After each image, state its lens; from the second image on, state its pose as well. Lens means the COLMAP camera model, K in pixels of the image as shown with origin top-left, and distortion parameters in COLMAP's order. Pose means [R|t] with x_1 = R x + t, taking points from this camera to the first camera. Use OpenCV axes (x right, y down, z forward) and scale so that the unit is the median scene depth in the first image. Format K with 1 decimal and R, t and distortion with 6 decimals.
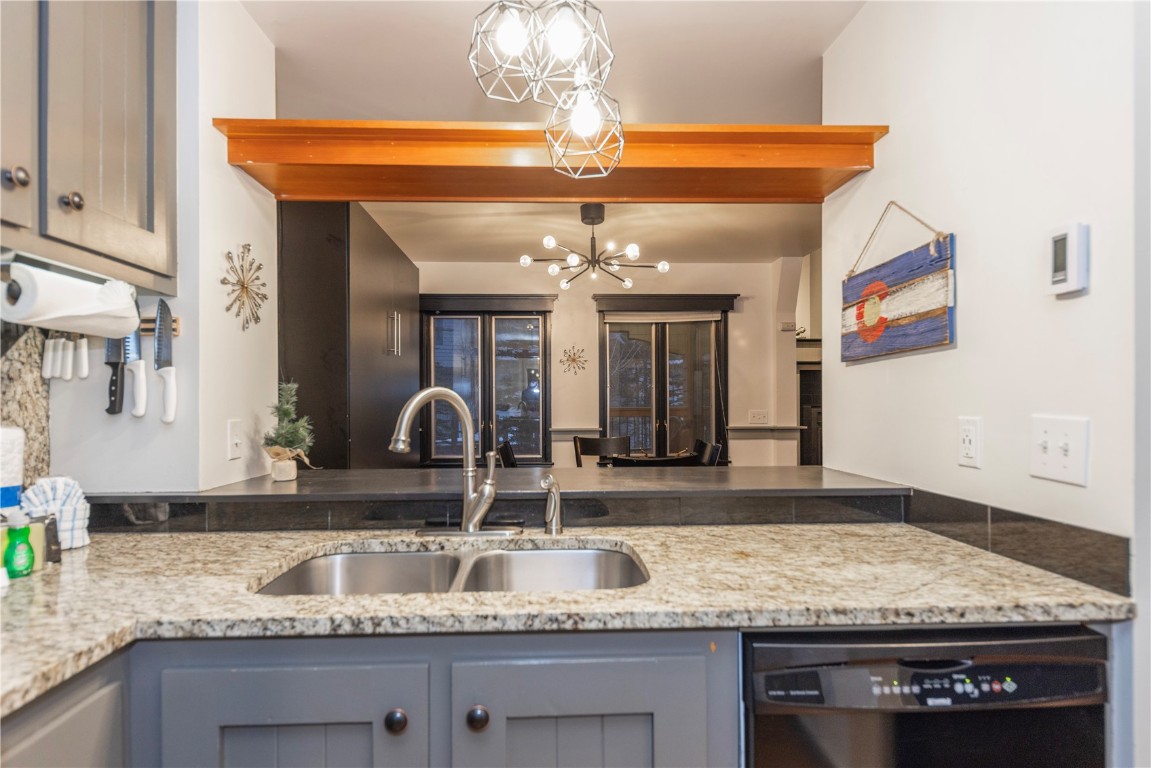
lens RADIAL K [[592.1, 0, 544.3], [0, 592.1, 397.2], [0, 0, 1]] dist [0.023095, -0.000342]
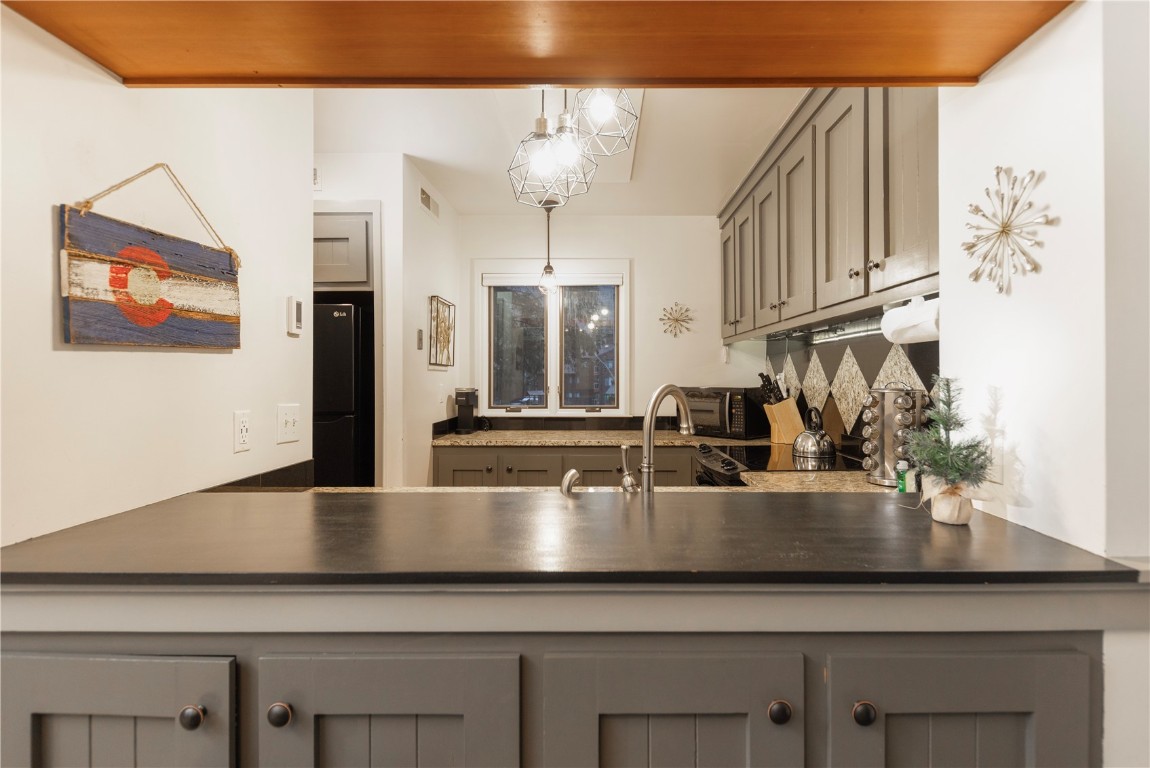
lens RADIAL K [[562.1, 0, 584.6], [0, 562.1, 376.2], [0, 0, 1]] dist [0.039088, -0.000288]
pose [[-0.998879, 0.003847, 0.047171, -0.043803], [0.003658, 0.999985, -0.004082, -0.027191], [-0.047186, -0.003904, -0.998879, 1.871852]]
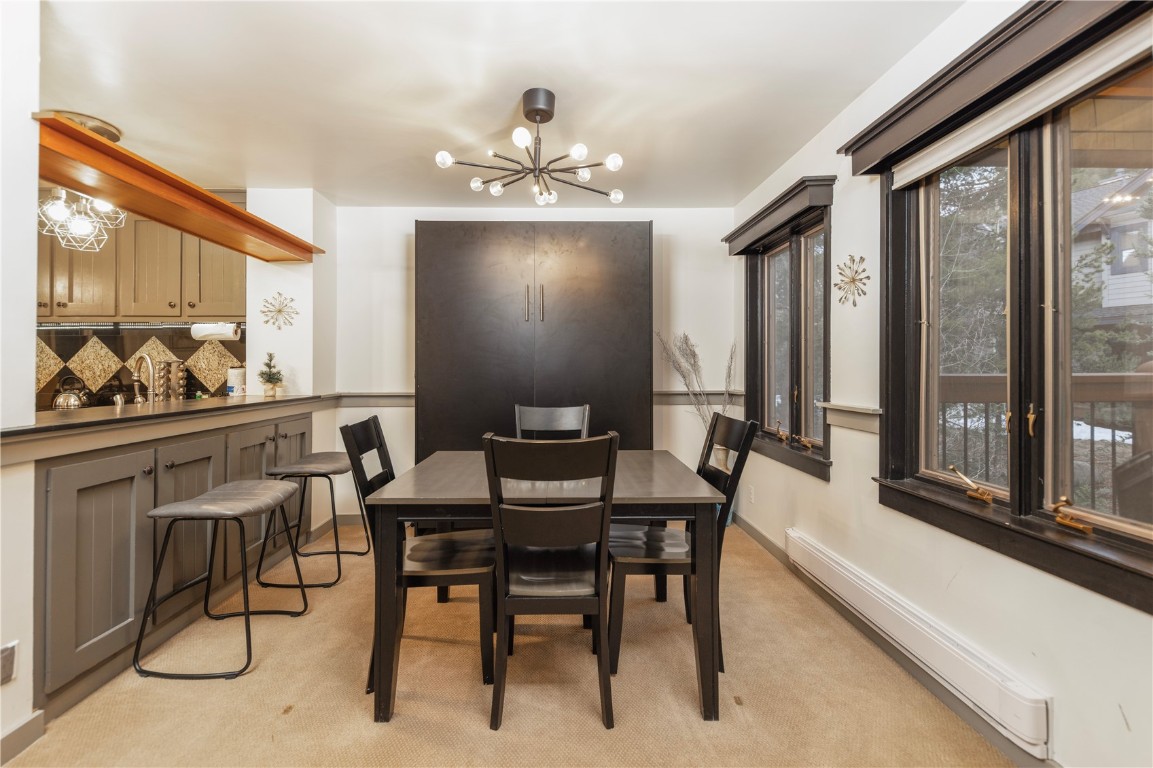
lens RADIAL K [[505.7, 0, 573.3], [0, 505.7, 365.2], [0, 0, 1]] dist [-0.000244, -0.000475]
pose [[0.003456, -0.002555, -0.999991, 1.648662], [0.010382, 0.999943, -0.002519, 0.043237], [0.999940, -0.010373, 0.003482, 2.393774]]
